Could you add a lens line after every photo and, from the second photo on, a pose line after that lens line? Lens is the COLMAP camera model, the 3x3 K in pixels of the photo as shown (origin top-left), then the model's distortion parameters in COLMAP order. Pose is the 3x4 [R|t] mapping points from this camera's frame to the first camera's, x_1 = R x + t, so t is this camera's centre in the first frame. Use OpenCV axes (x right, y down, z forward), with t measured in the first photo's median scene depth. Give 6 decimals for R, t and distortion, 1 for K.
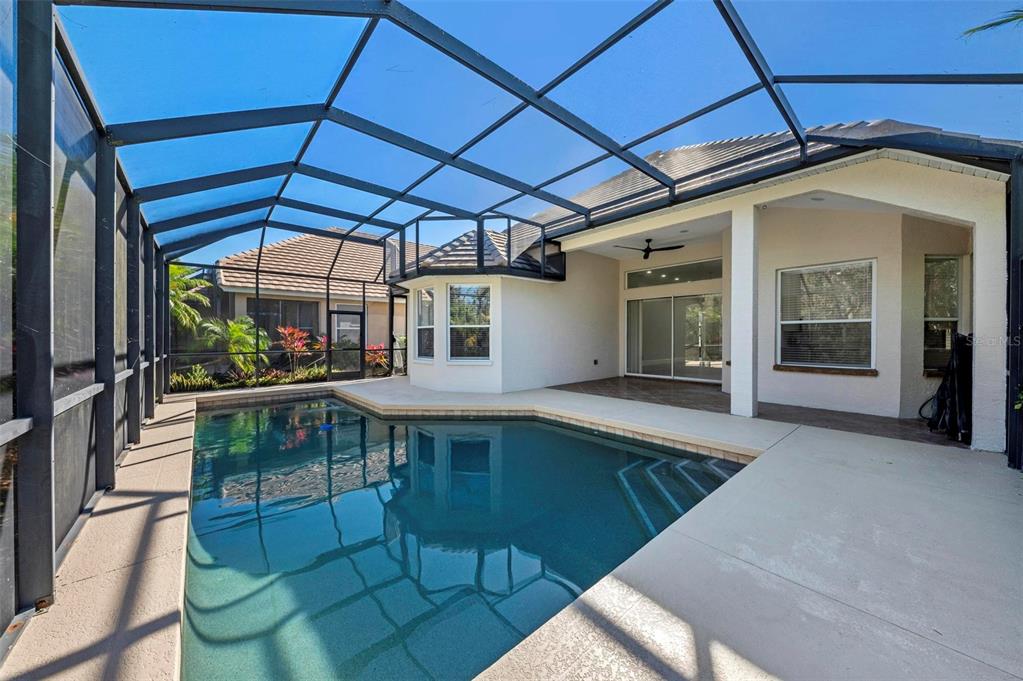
lens RADIAL K [[357.1, 0, 512.1], [0, 357.1, 337.9], [0, 0, 1]] dist [0.001102, -0.000106]
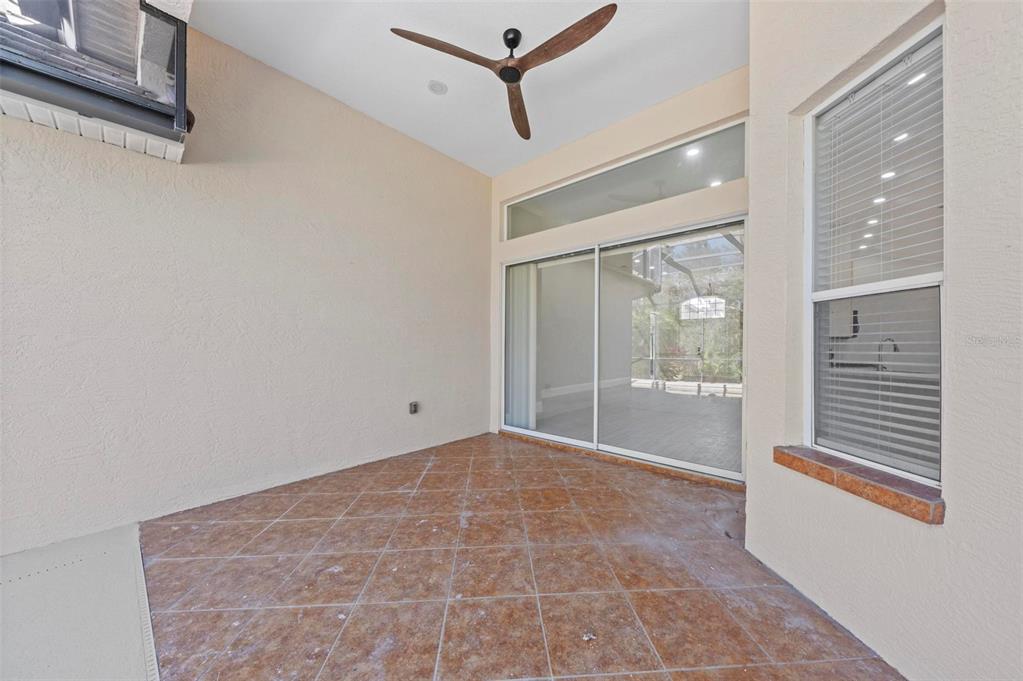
lens RADIAL K [[357.1, 0, 512.4], [0, 357.1, 344.6], [0, 0, 1]] dist [0.001102, -0.000106]
pose [[0.992857, 0.010188, 0.118875, 0.277079], [-0.009572, 0.999938, -0.005752, -0.002734], [-0.118926, 0.004573, 0.992893, 0.550545]]
